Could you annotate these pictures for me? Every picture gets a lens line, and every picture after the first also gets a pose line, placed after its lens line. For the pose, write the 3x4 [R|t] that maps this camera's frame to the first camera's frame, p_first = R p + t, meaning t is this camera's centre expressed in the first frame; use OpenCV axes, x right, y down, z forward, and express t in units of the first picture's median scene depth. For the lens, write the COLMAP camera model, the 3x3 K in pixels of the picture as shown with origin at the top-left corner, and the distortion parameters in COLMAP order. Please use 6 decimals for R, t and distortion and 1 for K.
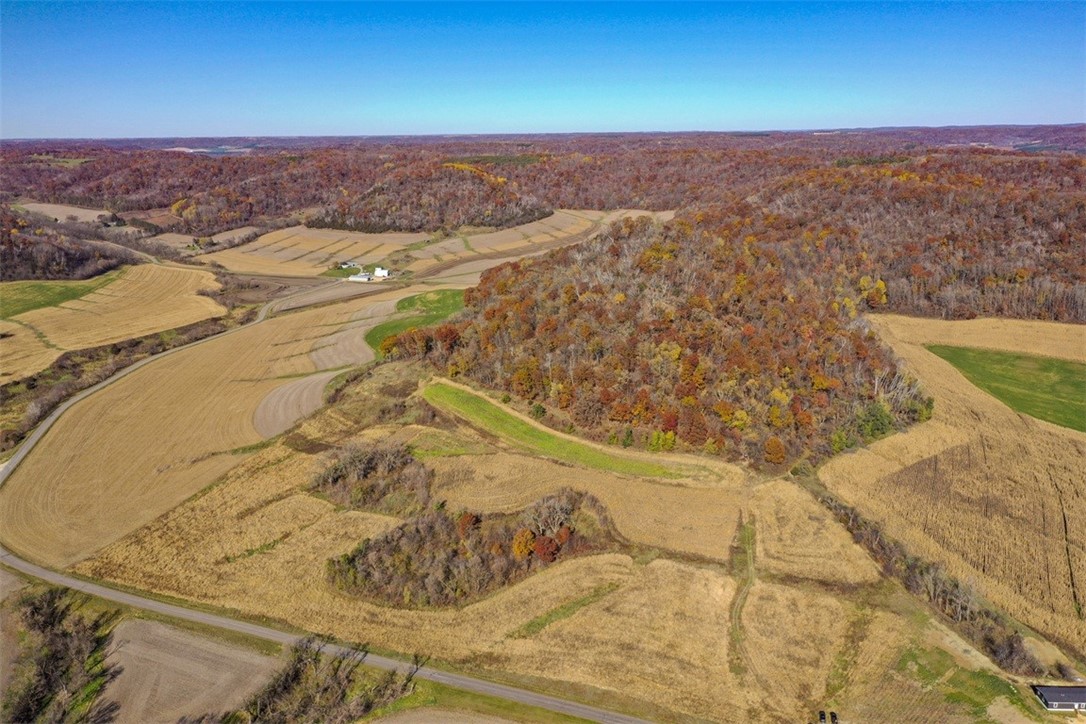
lens RADIAL K [[854.1, 0, 546.2], [0, 854.1, 359.2], [0, 0, 1]] dist [0.010103, 0.006033]
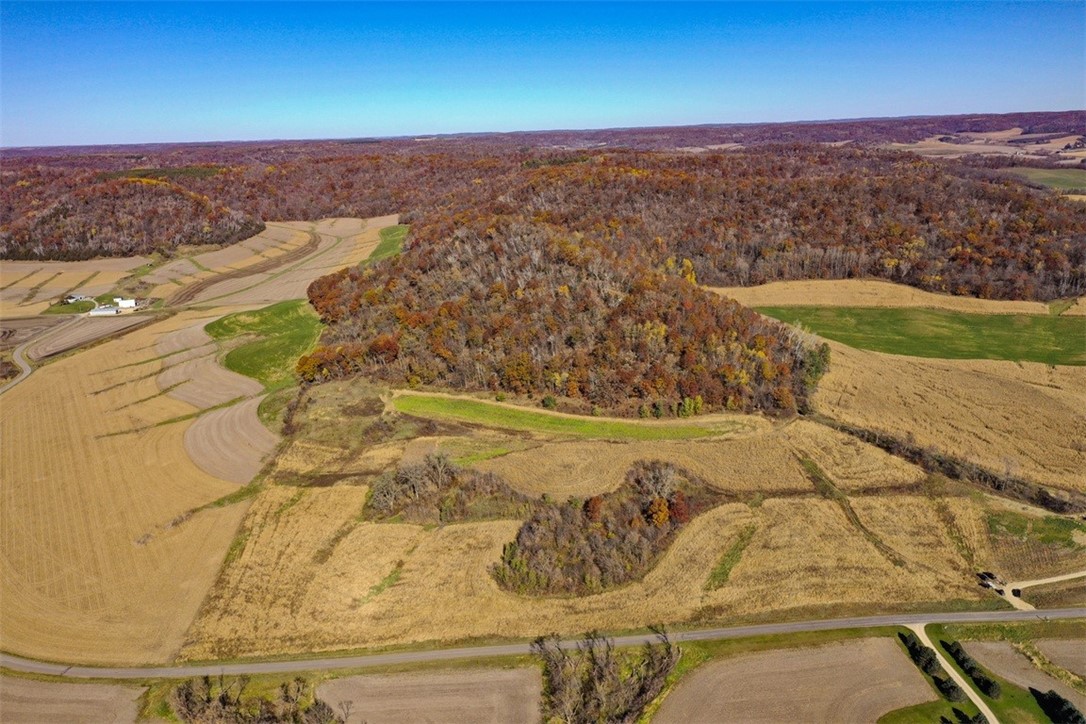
lens RADIAL K [[854.1, 0, 541.4], [0, 854.1, 360.0], [0, 0, 1]] dist [0.010103, 0.006033]
pose [[0.893495, -0.131178, 0.429488, -0.371578], [0.134443, 0.990657, 0.022883, -0.012117], [-0.428477, 0.037296, 0.902783, 0.049878]]
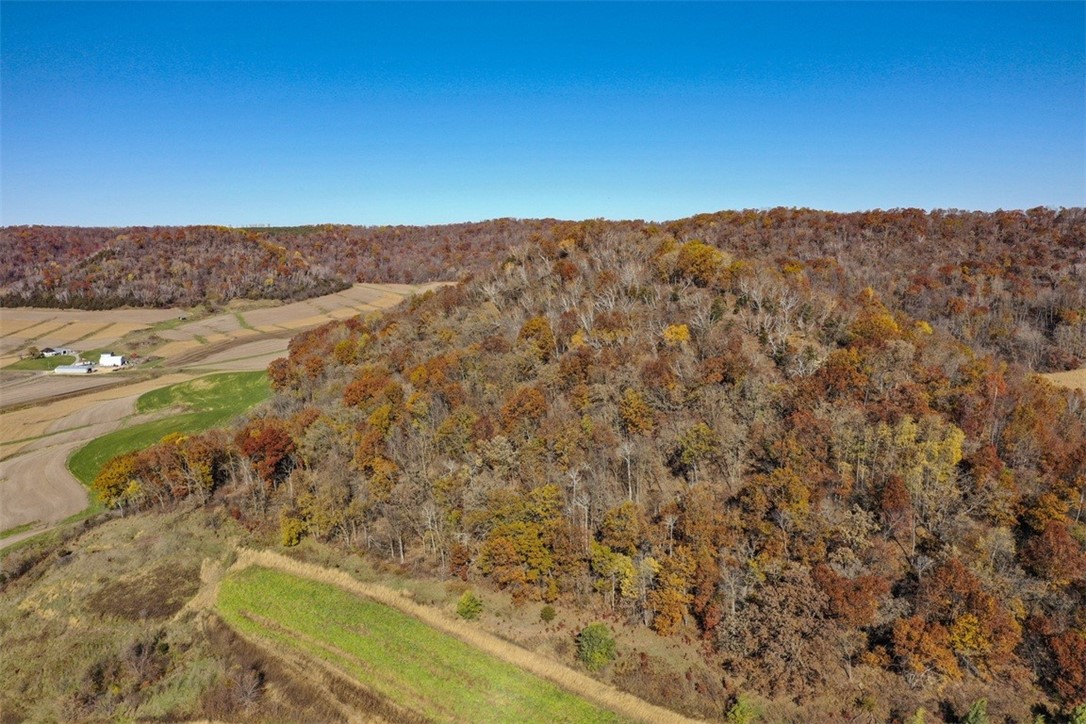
lens RADIAL K [[854.1, 0, 541.7], [0, 854.1, 362.0], [0, 0, 1]] dist [0.010103, 0.006033]
pose [[0.963093, -0.040810, 0.266056, -0.093569], [0.071288, 0.991816, -0.105921, -0.013389], [-0.259556, 0.120979, 0.958121, 0.538689]]
